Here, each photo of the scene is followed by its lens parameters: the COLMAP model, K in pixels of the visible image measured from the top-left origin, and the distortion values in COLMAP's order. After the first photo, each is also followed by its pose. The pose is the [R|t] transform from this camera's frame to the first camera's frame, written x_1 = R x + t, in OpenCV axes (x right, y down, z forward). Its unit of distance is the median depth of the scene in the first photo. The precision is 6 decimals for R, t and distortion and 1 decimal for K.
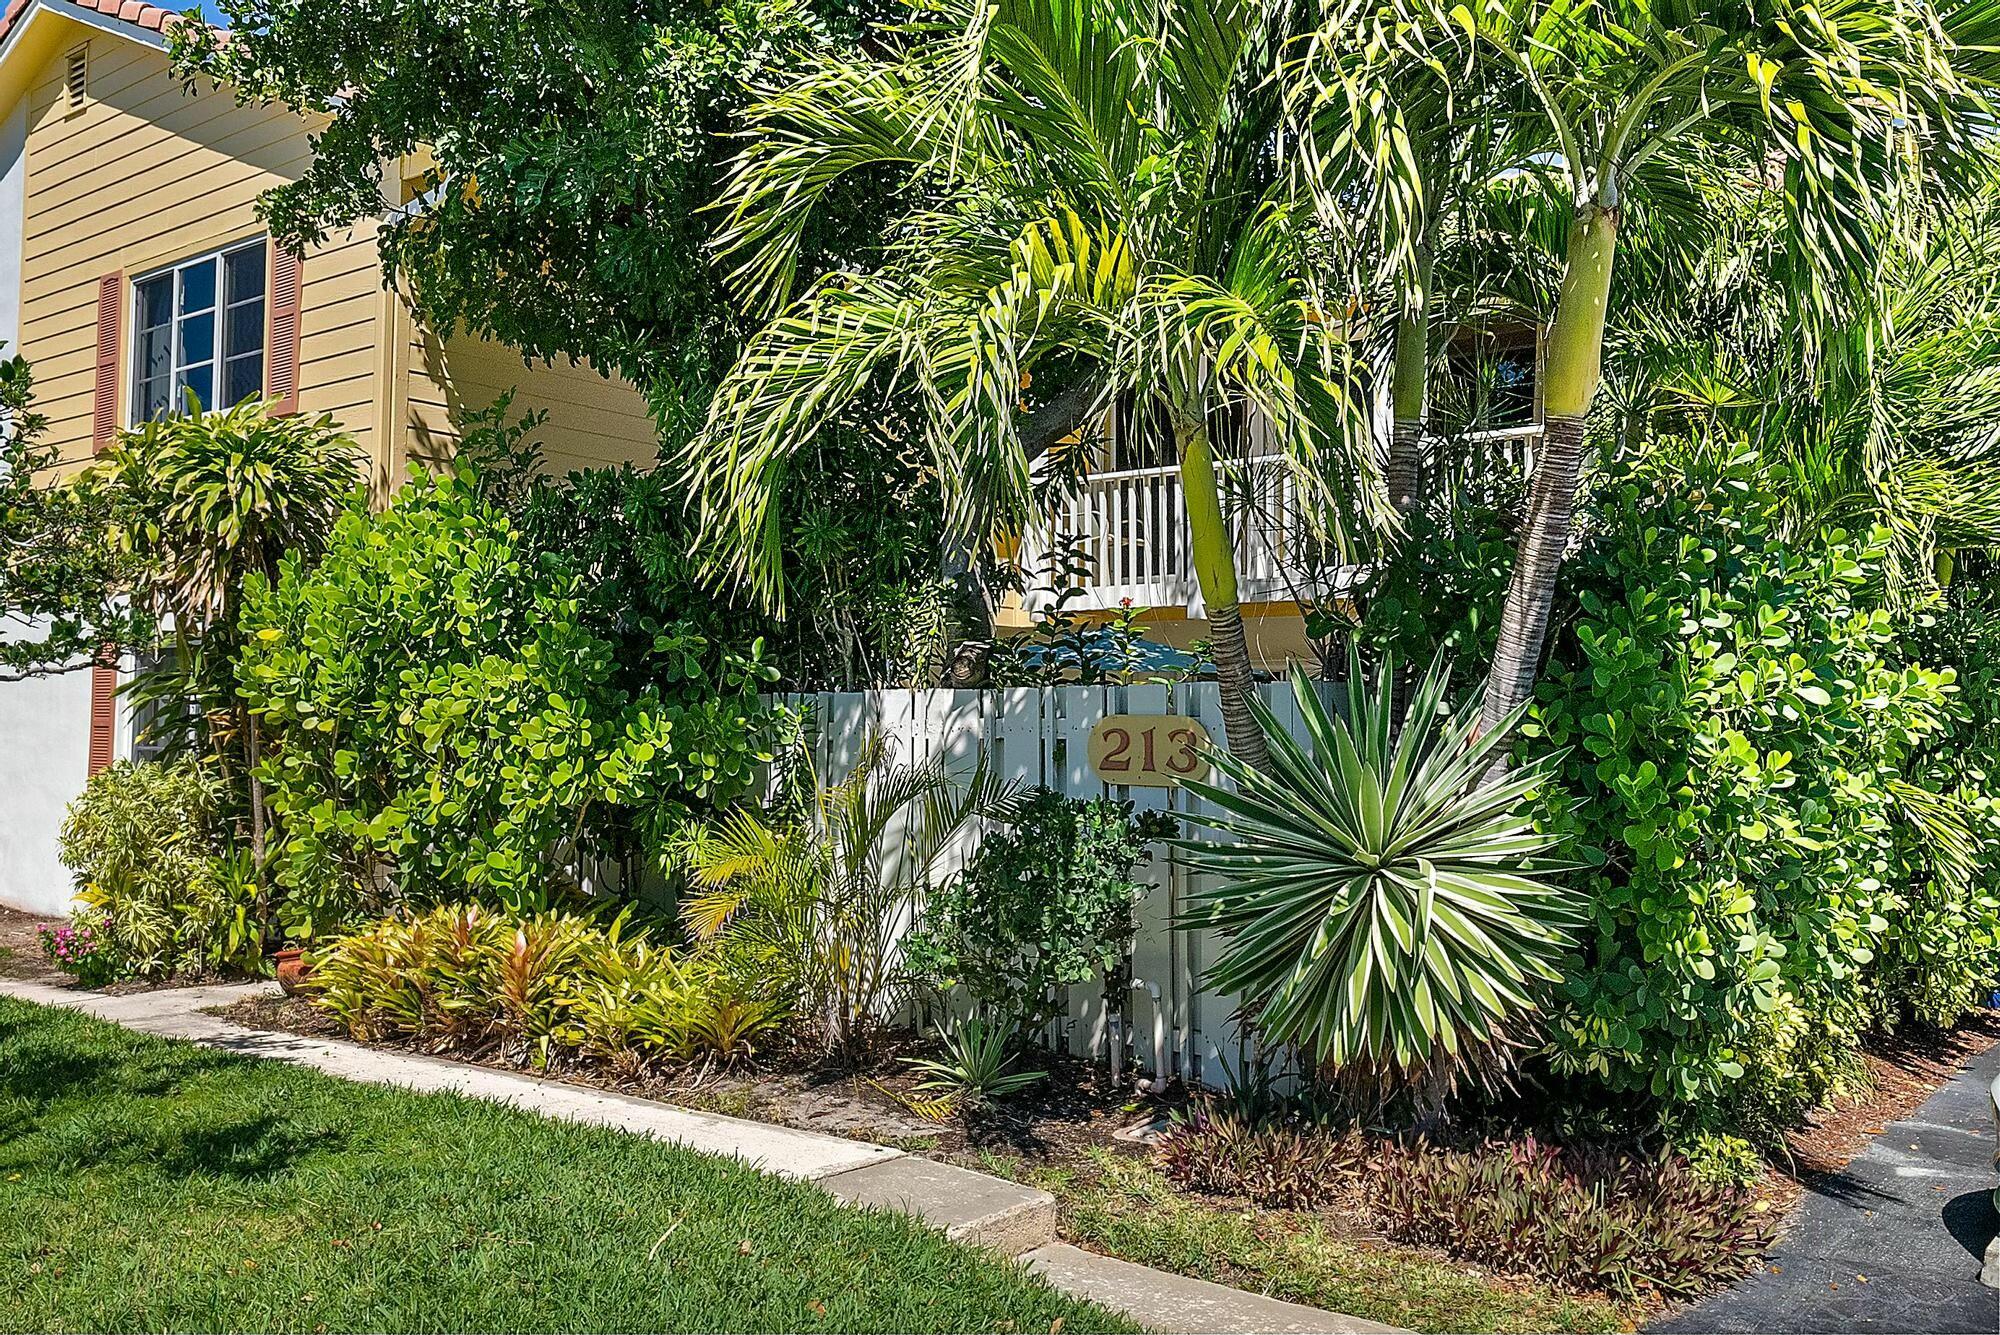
lens RADIAL K [[1737.4, 0, 1000.0], [0, 1737.4, 667.5], [0, 0, 1]] dist [-0.002947, 0.008546]
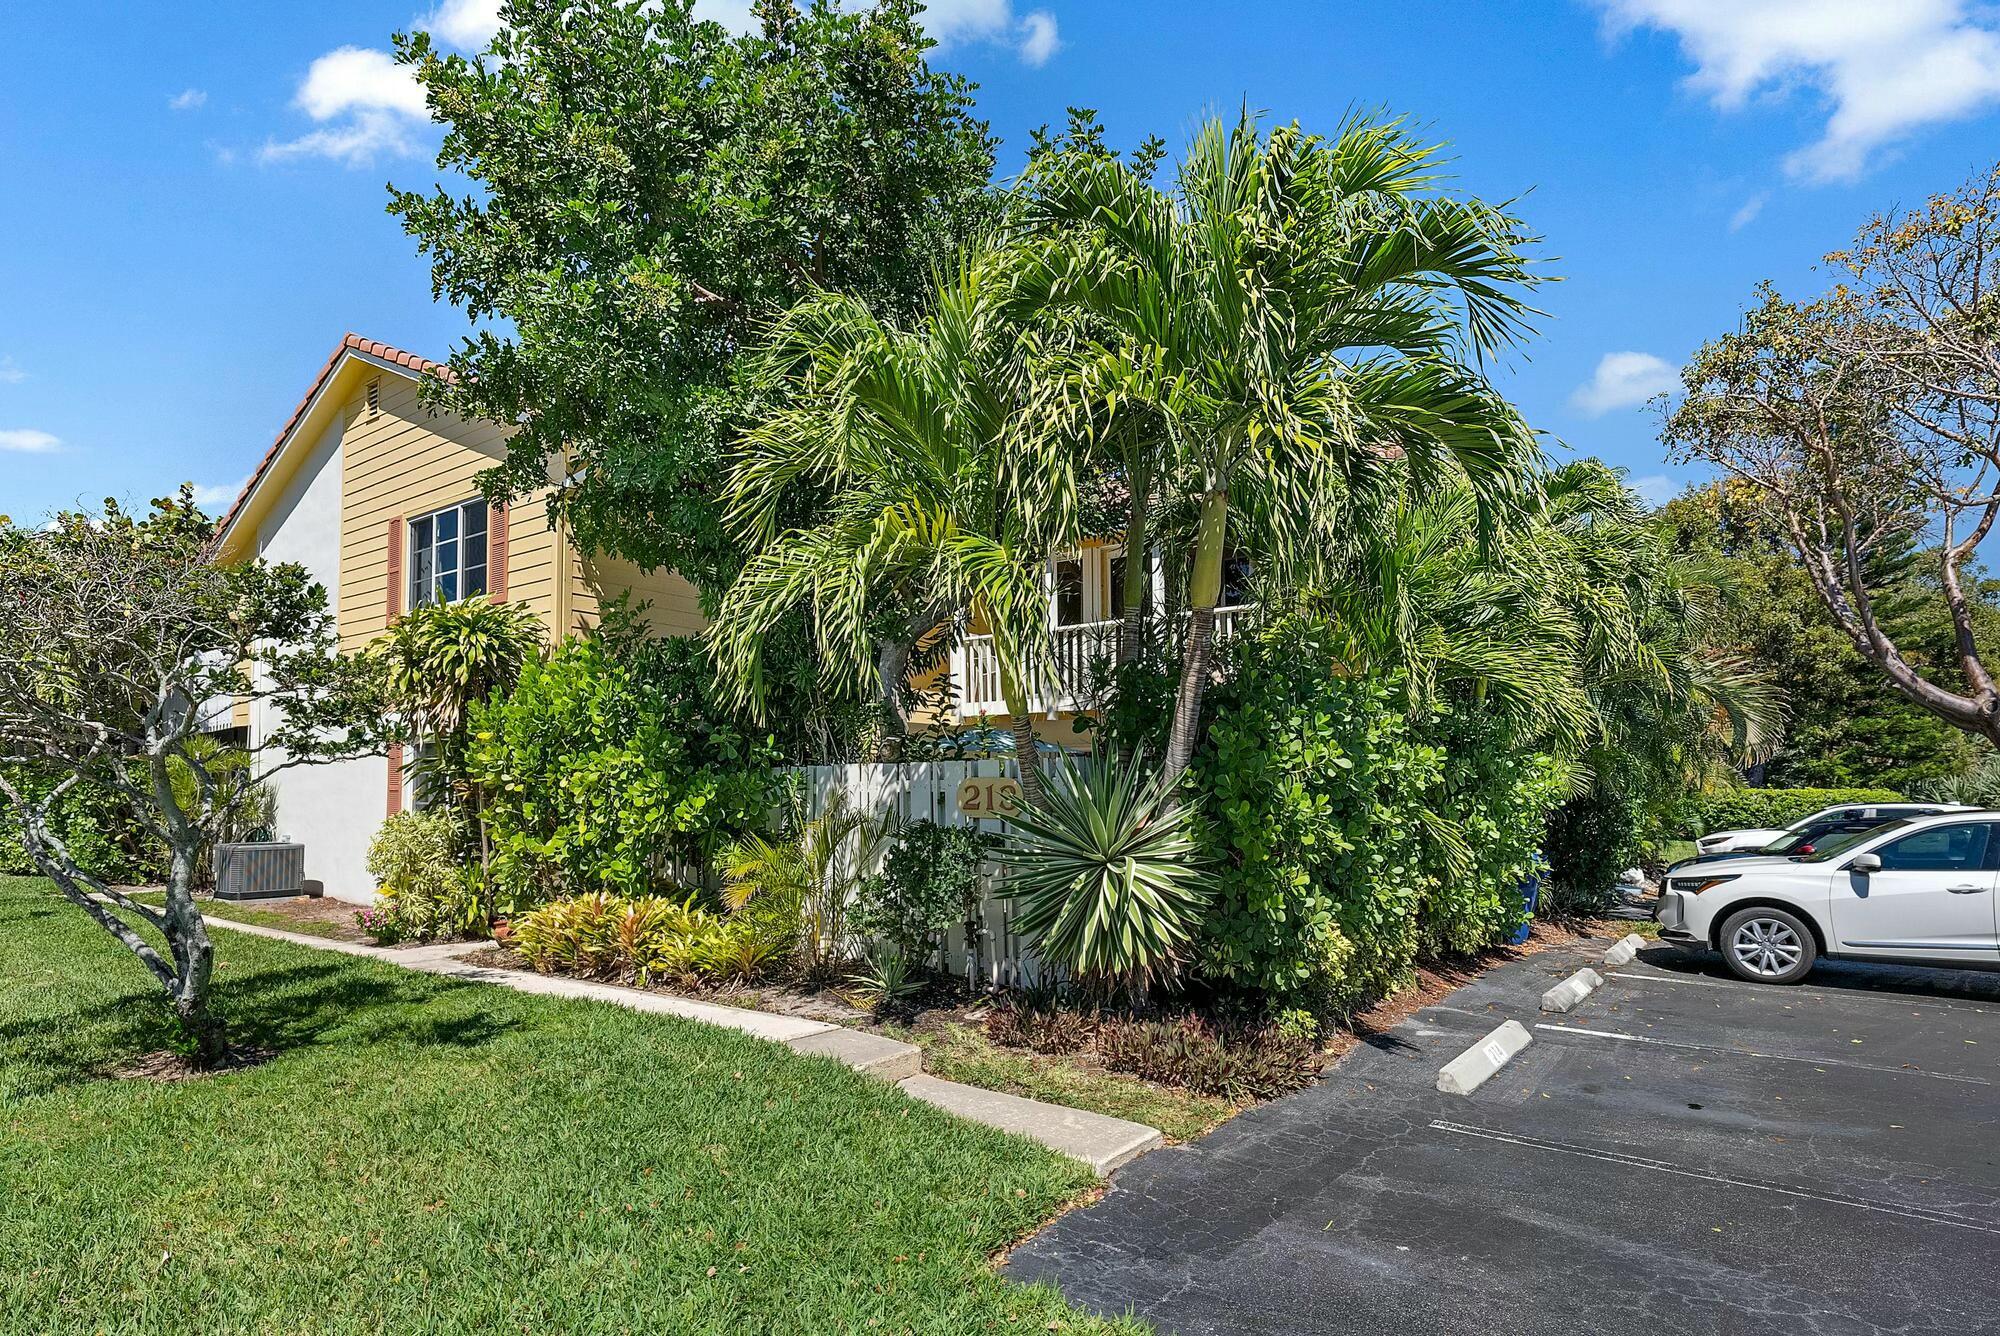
lens RADIAL K [[1086.7, 0, 1000.2], [0, 1086.7, 762.7], [0, 0, 1]] dist [0.000433, -0.000331]
pose [[0.999752, -0.009213, 0.020283, 0.071439], [0.008951, 0.999876, 0.012925, -0.001460], [-0.020399, -0.012741, 0.999711, -0.085438]]
